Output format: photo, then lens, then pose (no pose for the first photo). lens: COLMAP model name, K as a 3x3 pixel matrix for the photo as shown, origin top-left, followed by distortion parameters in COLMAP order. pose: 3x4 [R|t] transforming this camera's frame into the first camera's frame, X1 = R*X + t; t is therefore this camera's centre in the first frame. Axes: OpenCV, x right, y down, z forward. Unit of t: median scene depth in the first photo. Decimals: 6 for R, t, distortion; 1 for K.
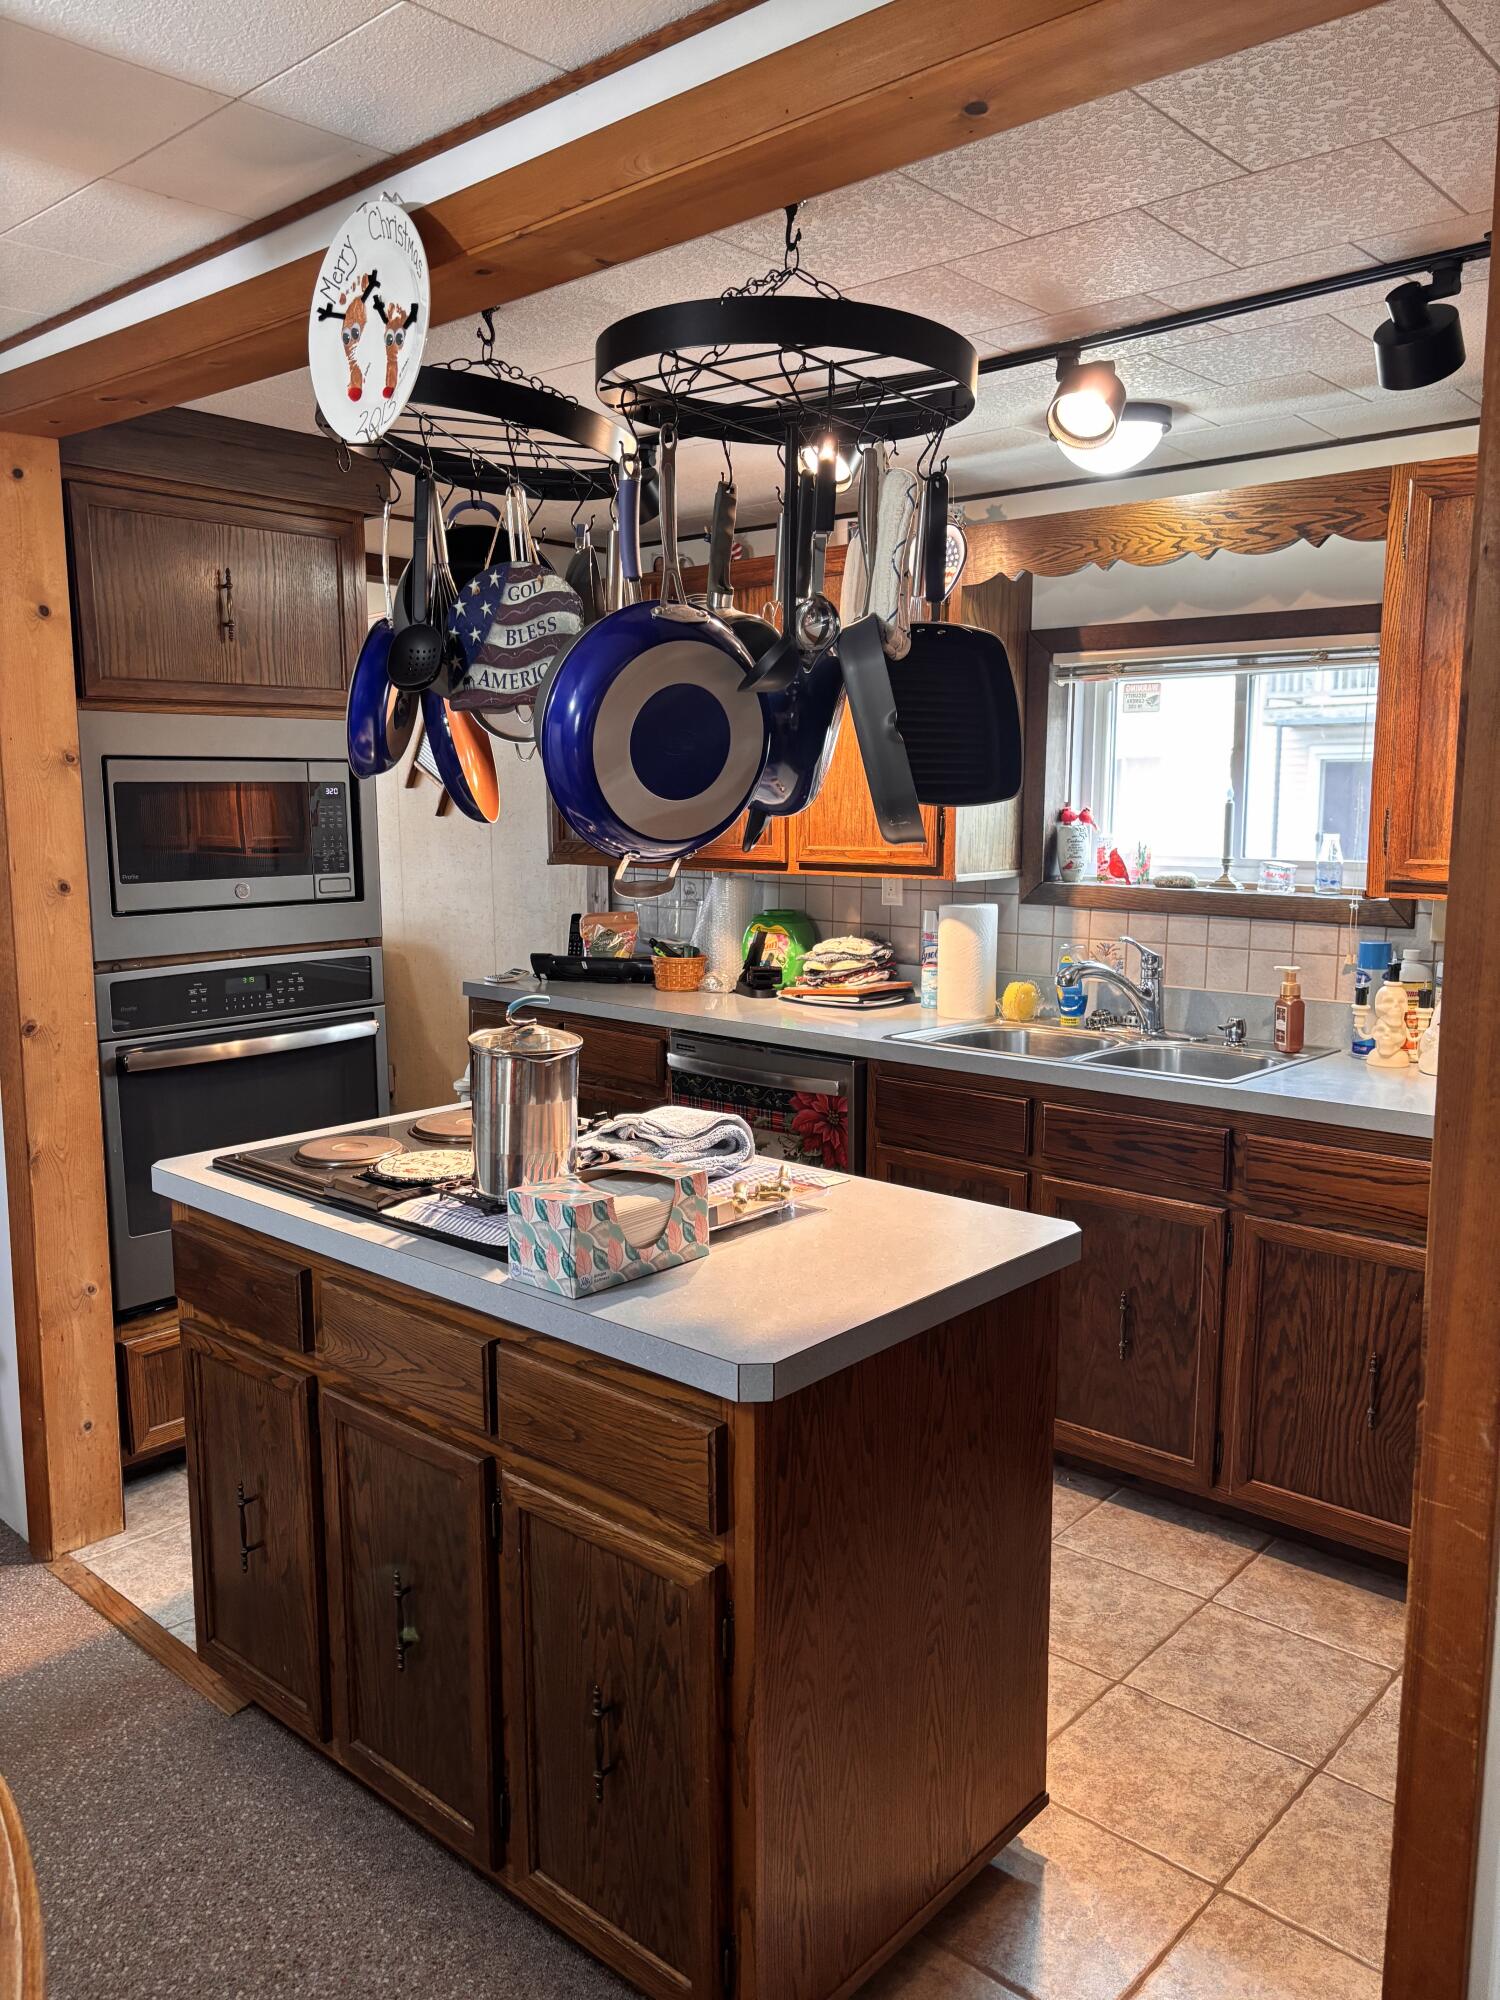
lens RADIAL K [[1503.7, 0, 742.7], [0, 1503.7, 1026.9], [0, 0, 1]] dist [0.073145, -0.095838]
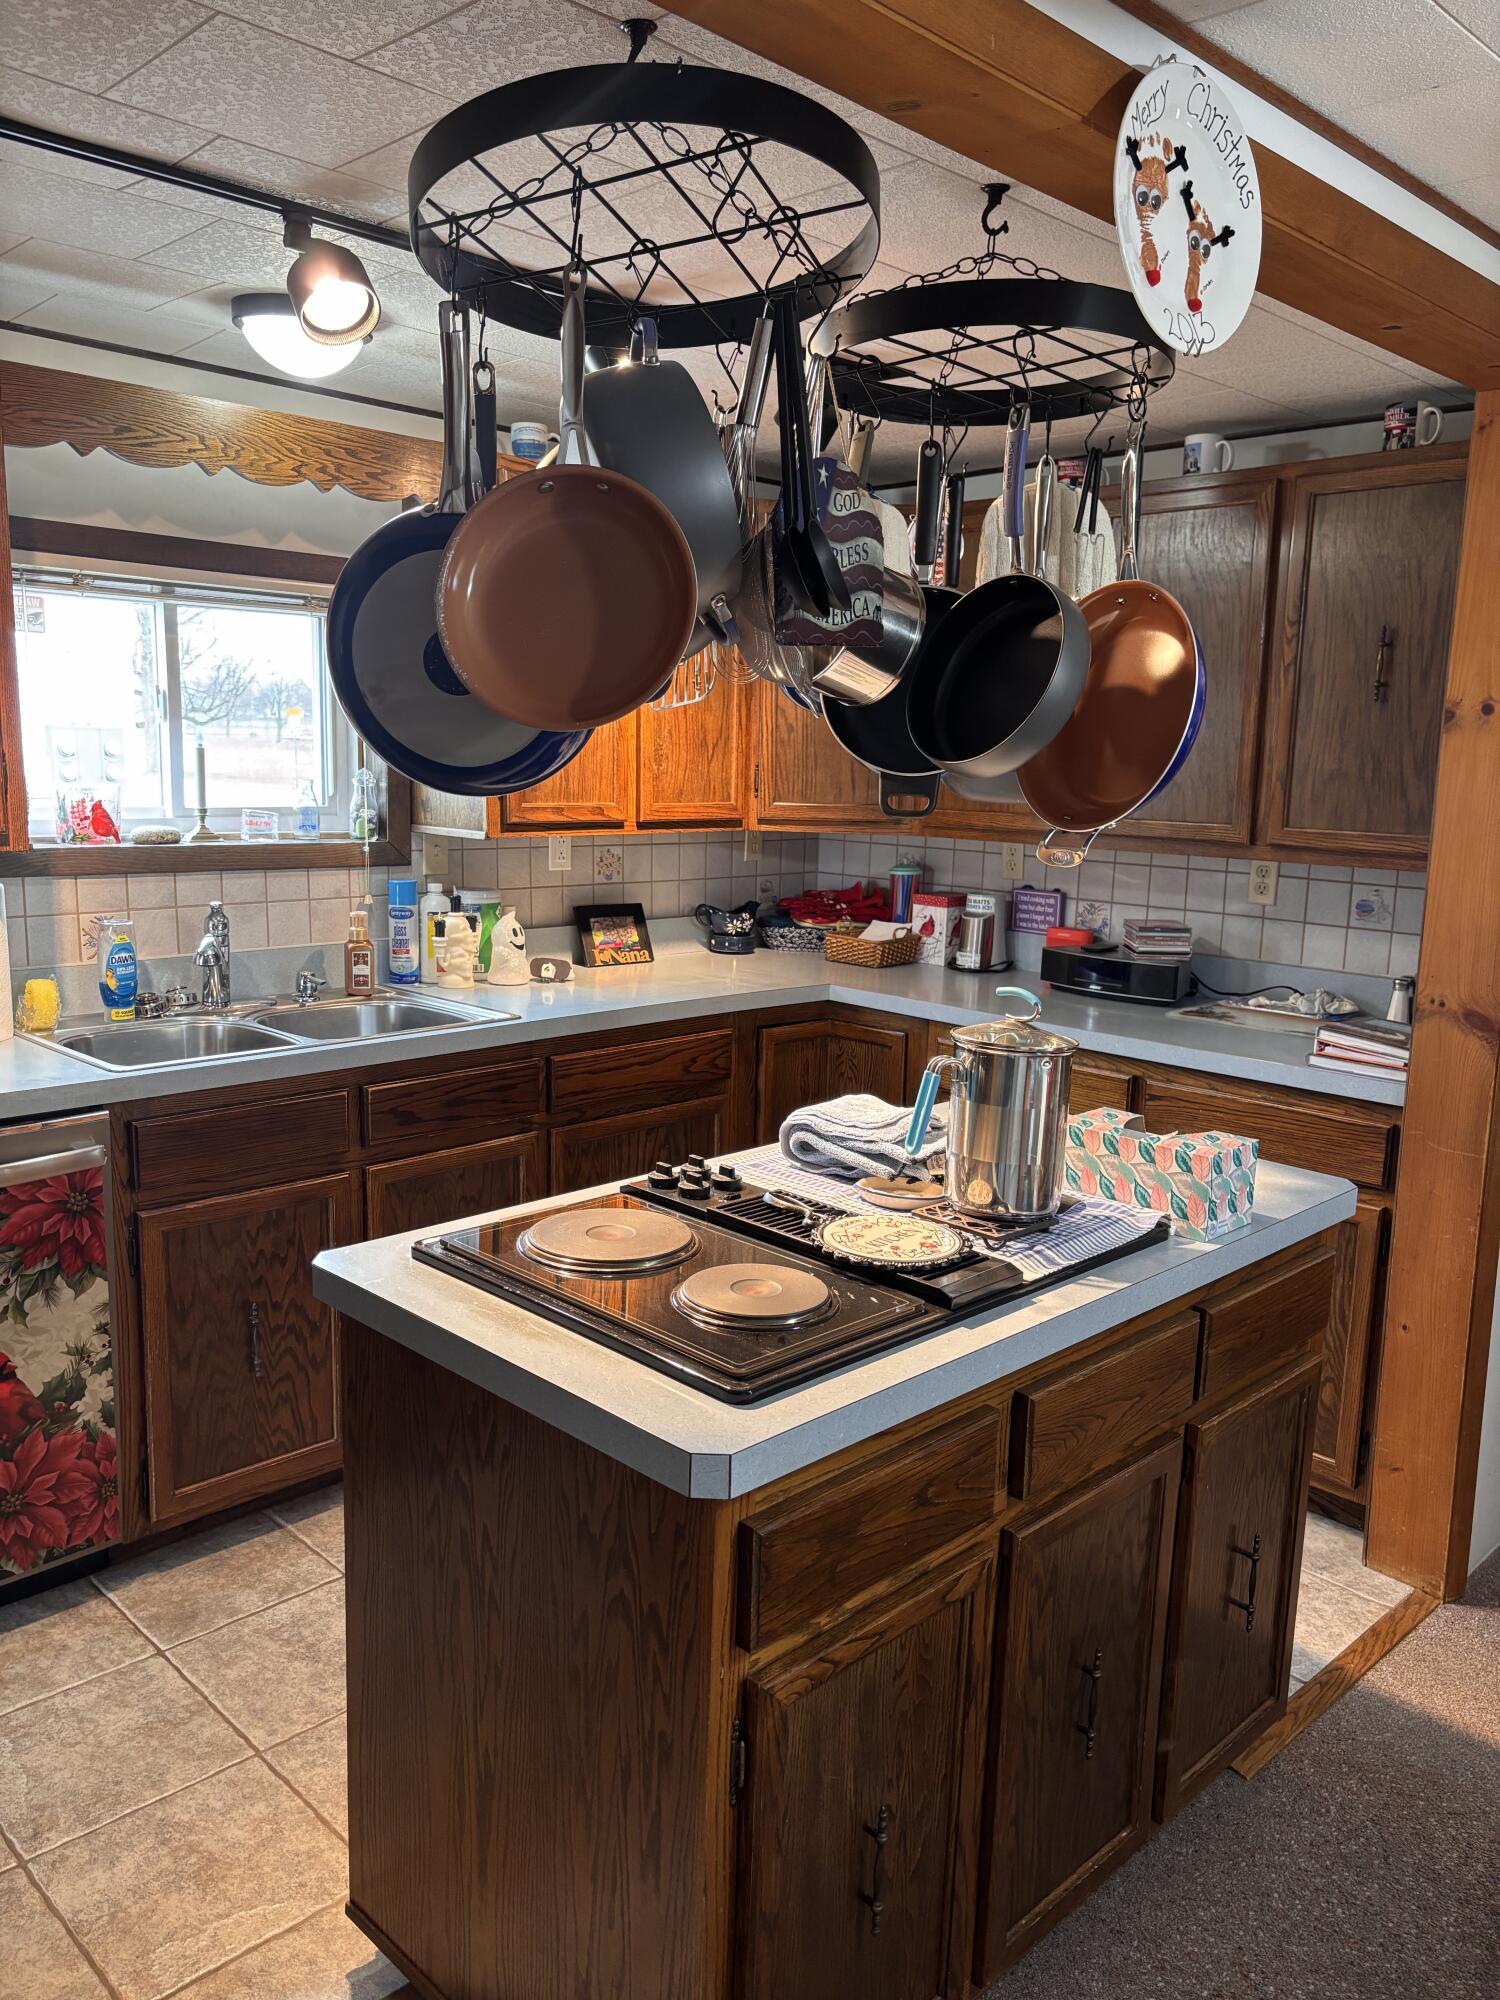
lens RADIAL K [[1503.7, 0, 742.7], [0, 1503.7, 1026.9], [0, 0, 1]] dist [0.073145, -0.095838]
pose [[0.061022, -0.182722, 0.981269, -0.951759], [0.128910, 0.976310, 0.173782, -0.160619], [-0.989777, 0.115891, 0.083131, 0.994580]]
